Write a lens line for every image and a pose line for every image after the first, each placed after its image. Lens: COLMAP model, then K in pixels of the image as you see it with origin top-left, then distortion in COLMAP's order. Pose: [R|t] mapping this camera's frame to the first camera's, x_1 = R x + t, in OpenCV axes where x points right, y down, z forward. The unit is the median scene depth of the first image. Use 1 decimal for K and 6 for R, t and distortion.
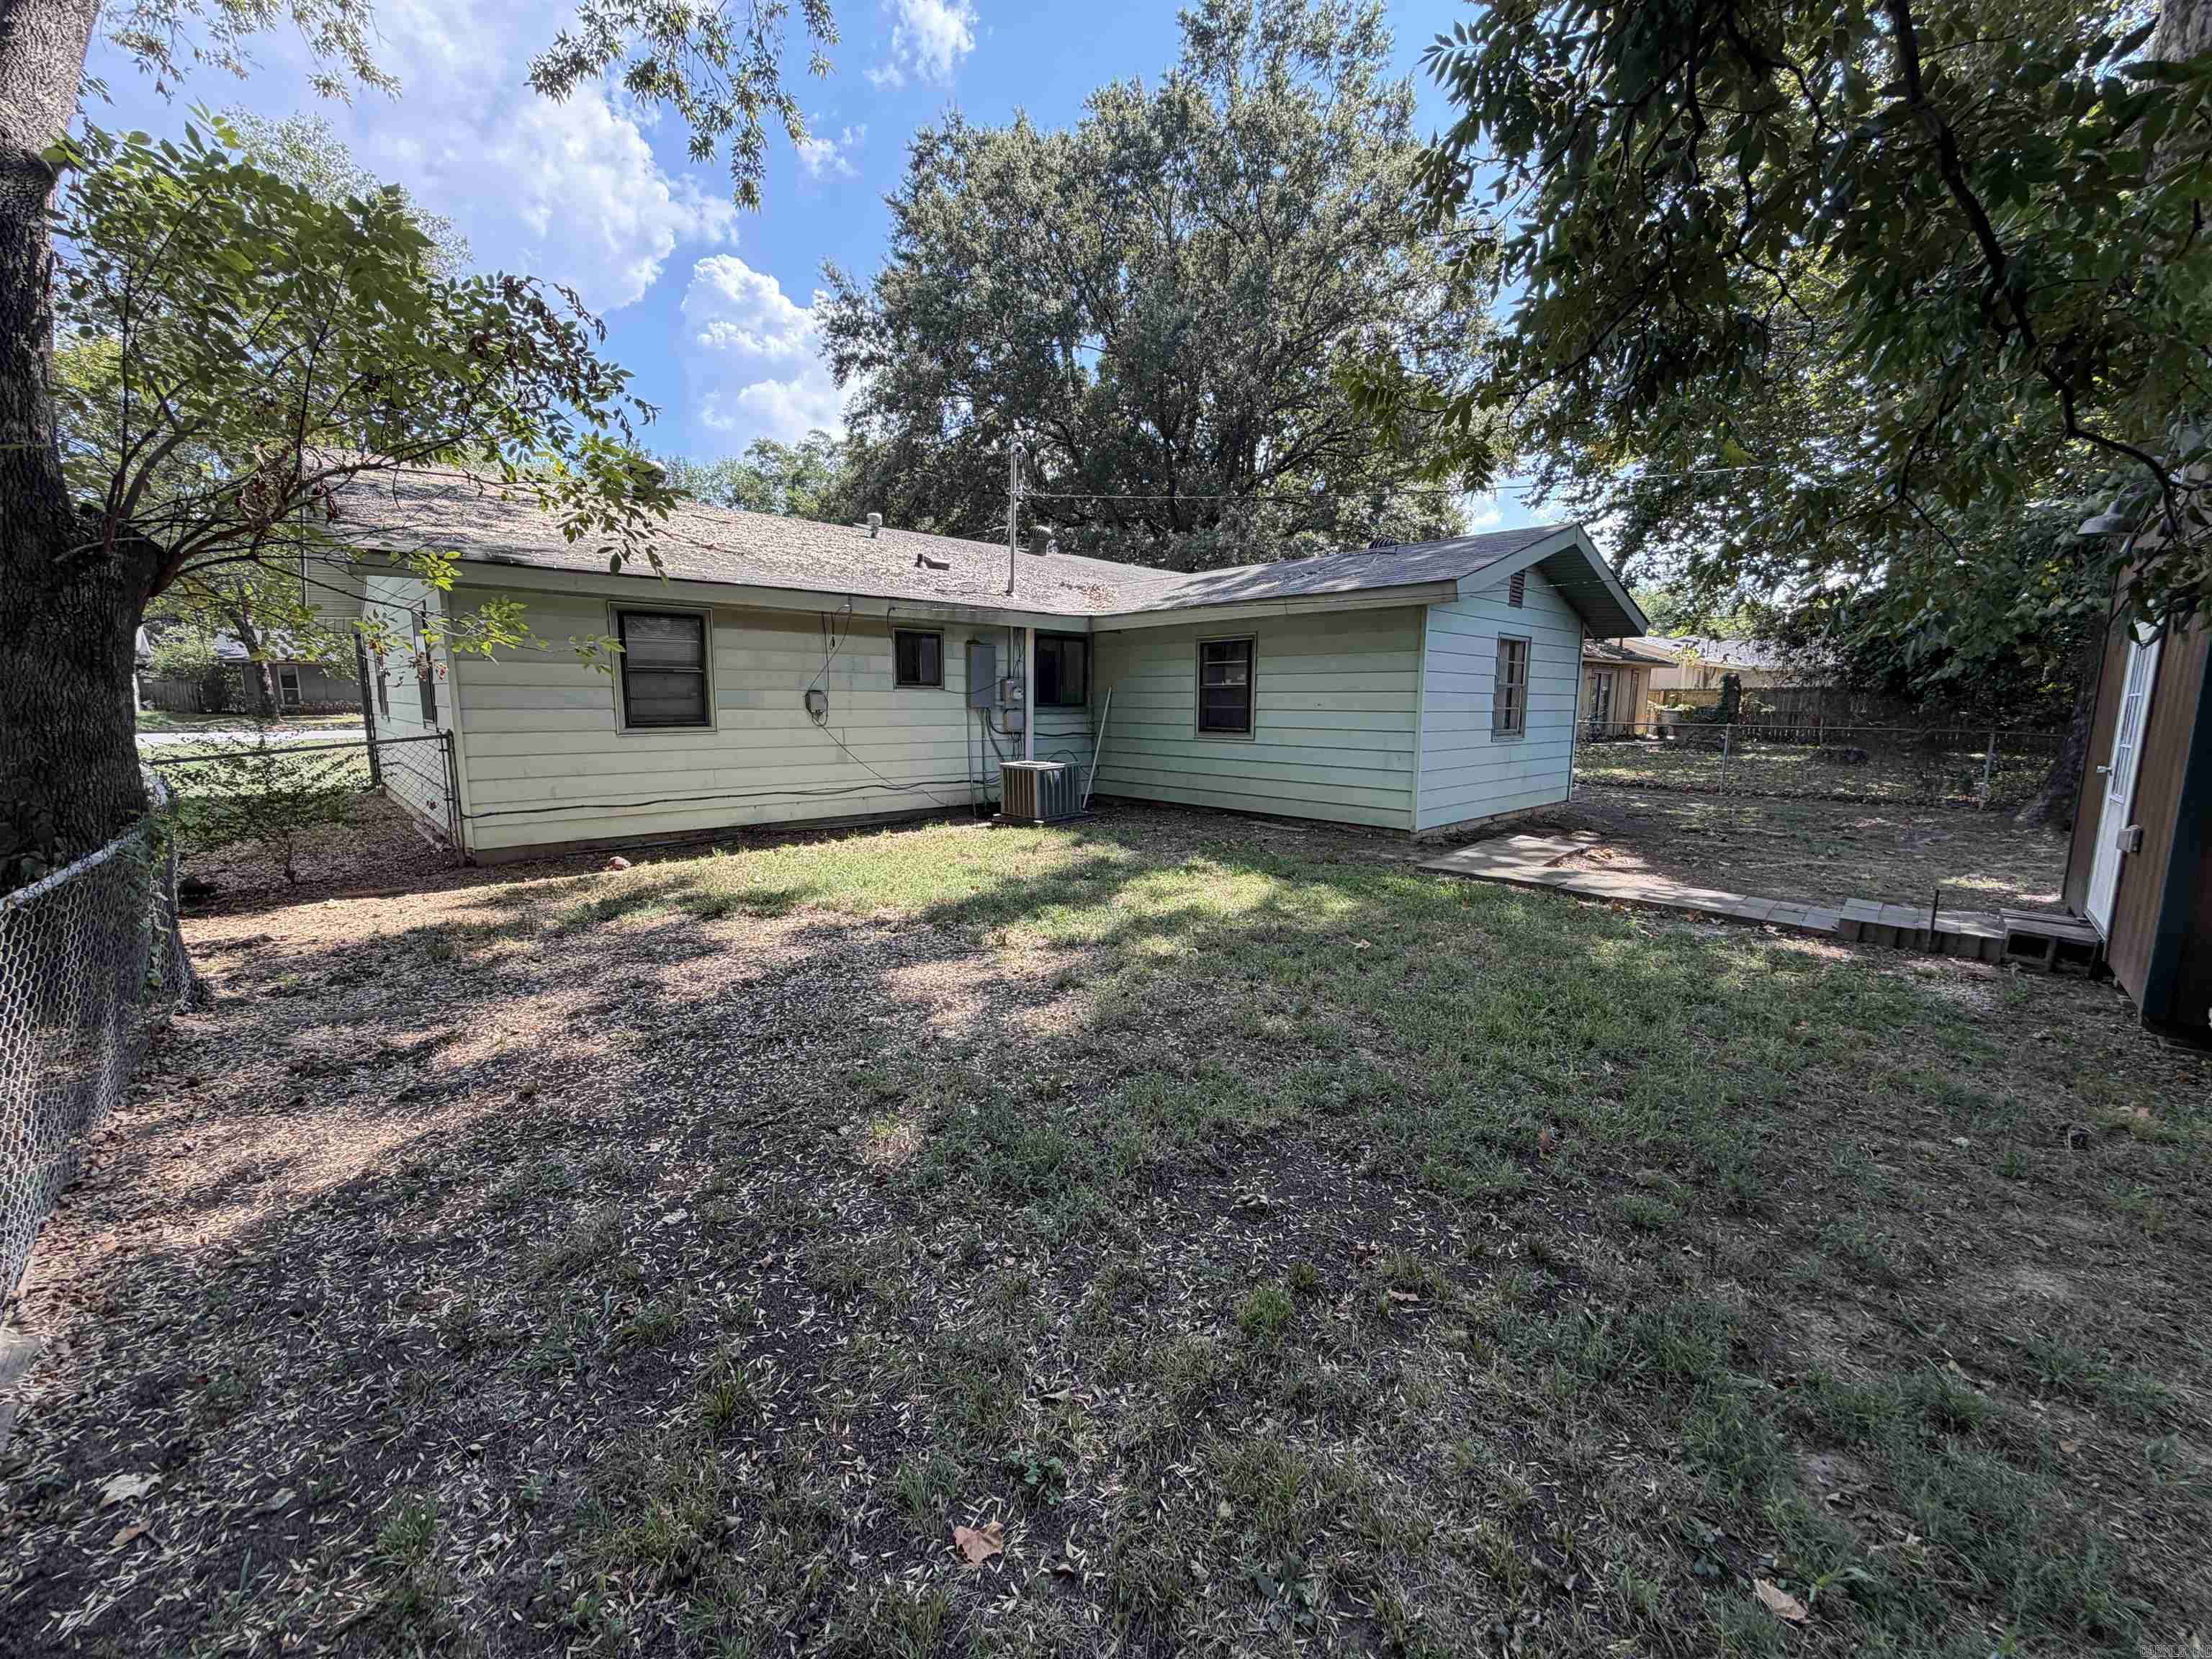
lens RADIAL K [[882.3, 0, 1104.8], [0, 882.3, 832.6], [0, 0, 1]] dist [-0.000895, 0.000727]
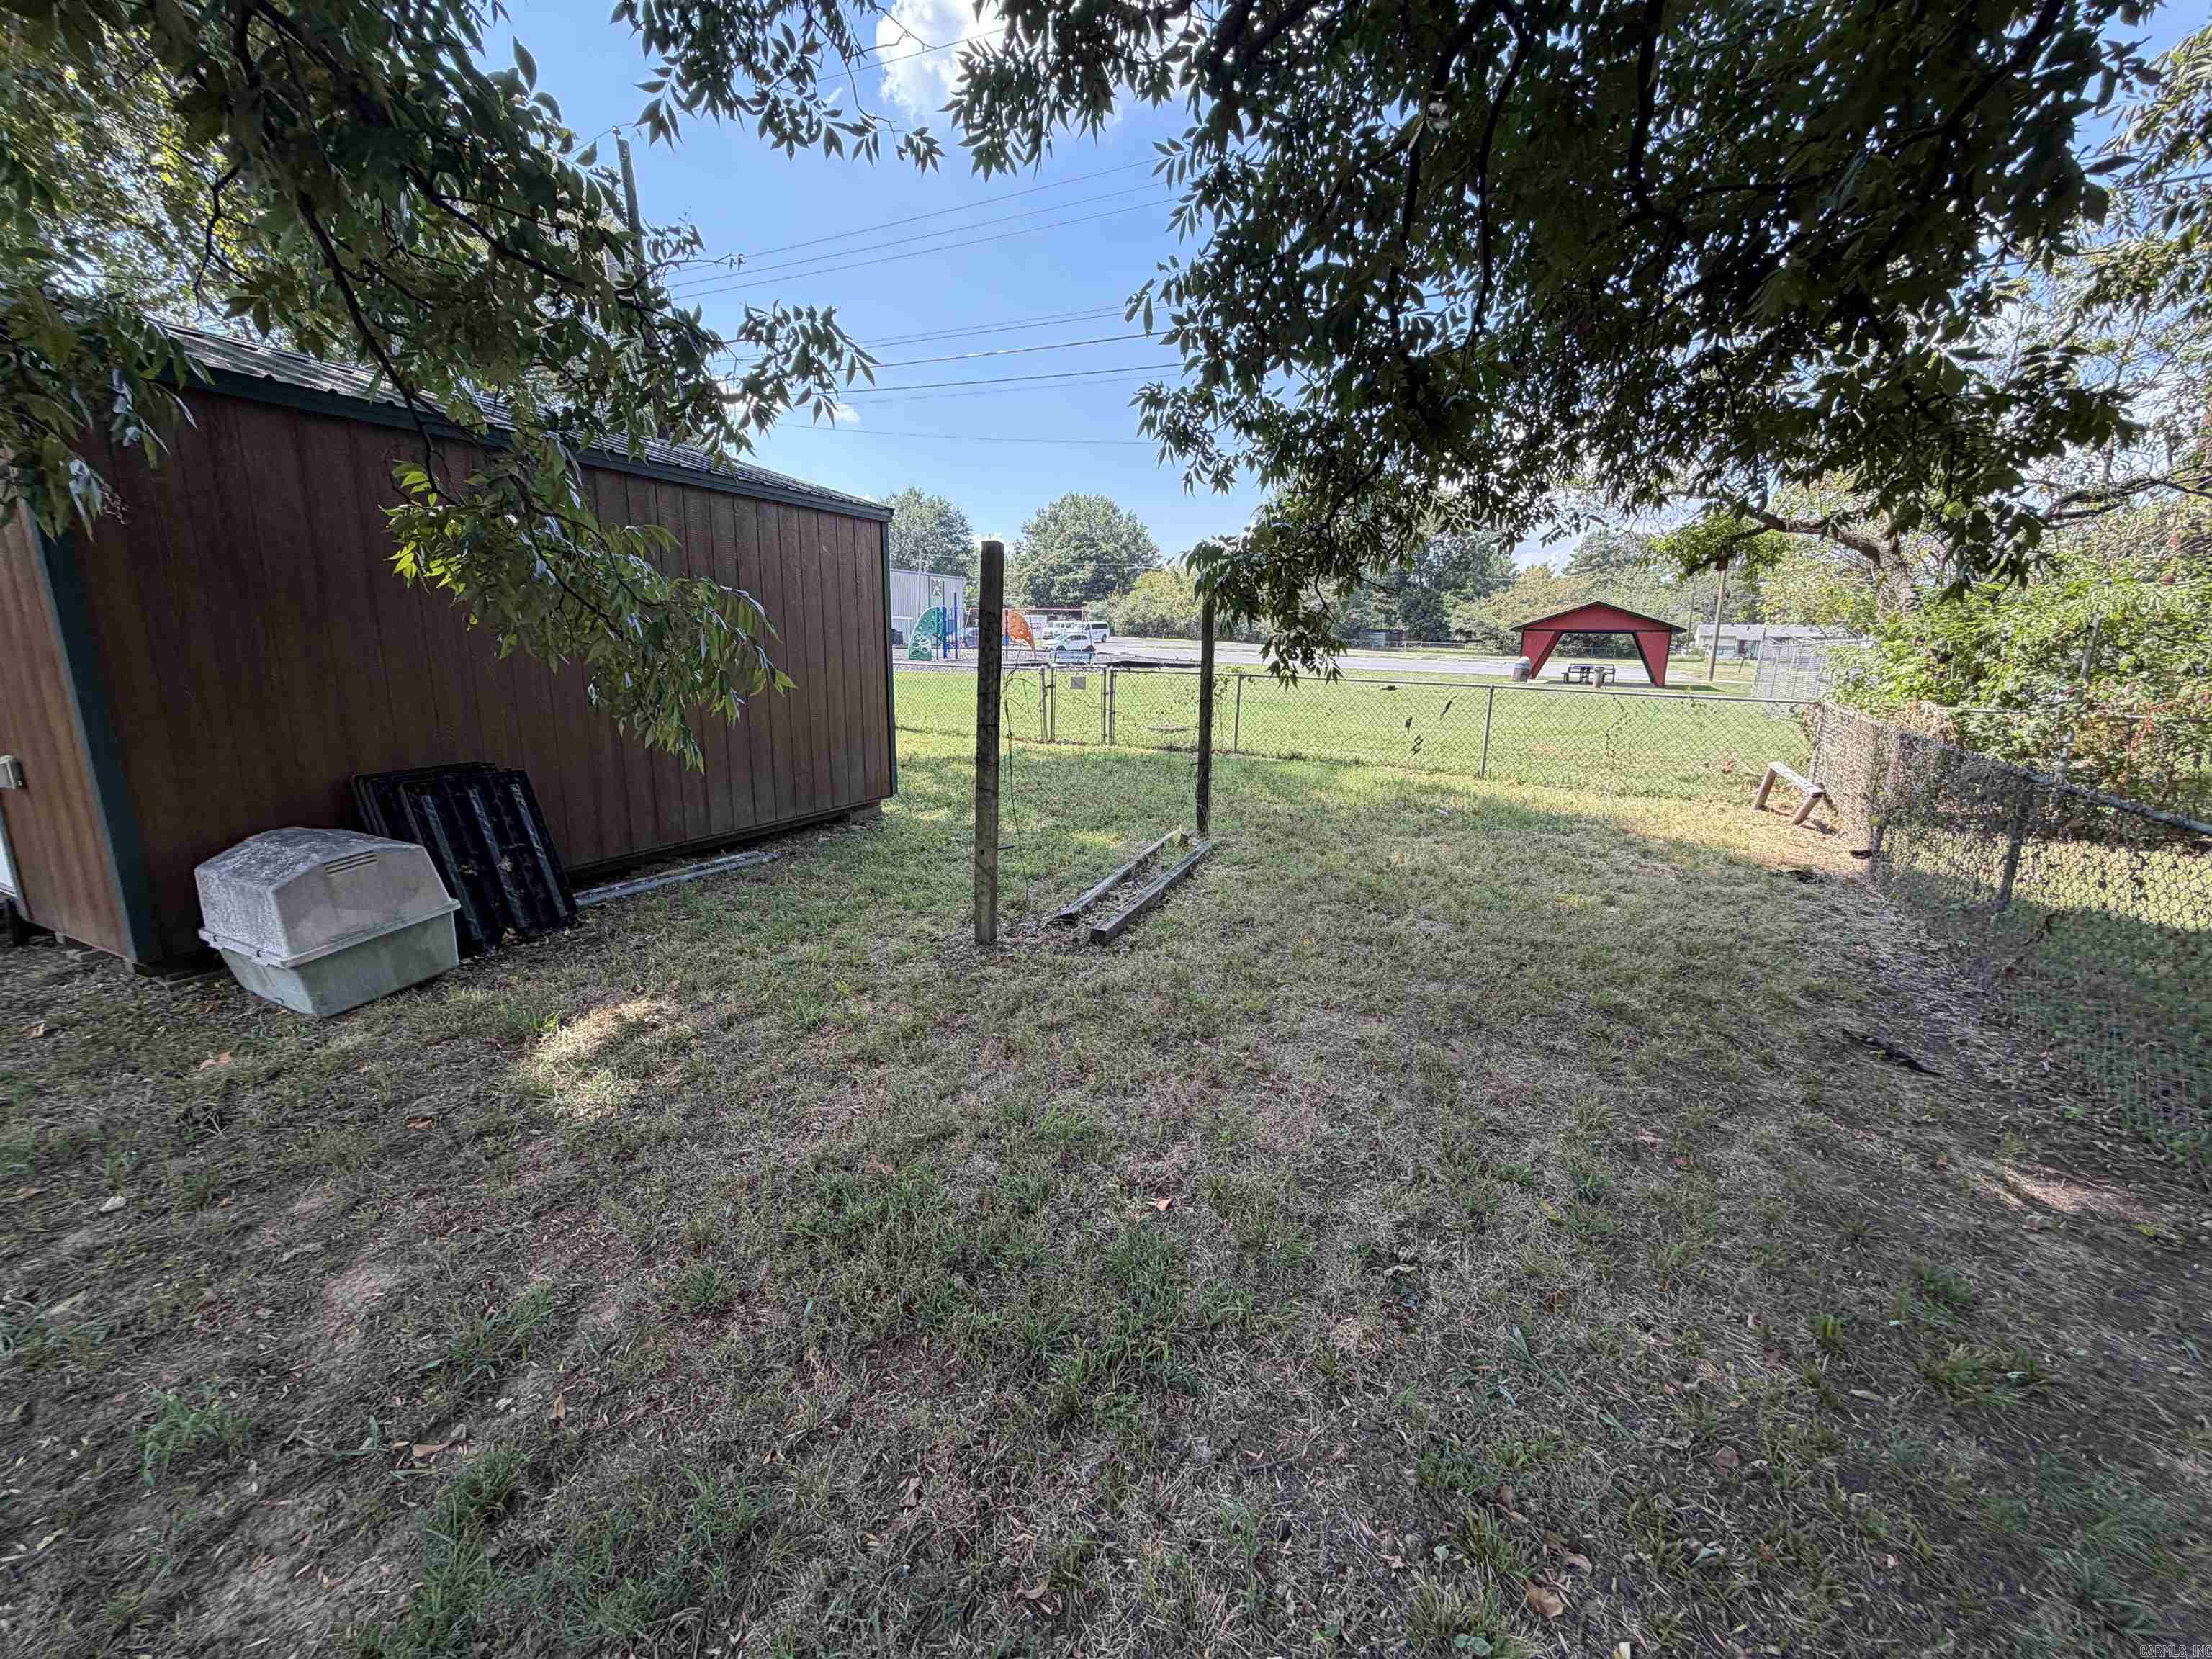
lens RADIAL K [[882.3, 0, 1103.4], [0, 882.3, 829.9], [0, 0, 1]] dist [-0.000895, 0.000727]
pose [[-0.283558, -0.207228, 0.936297, 0.126362], [0.126208, 0.959814, 0.250655, -0.031542], [-0.950614, 0.189244, -0.246010, 0.375144]]
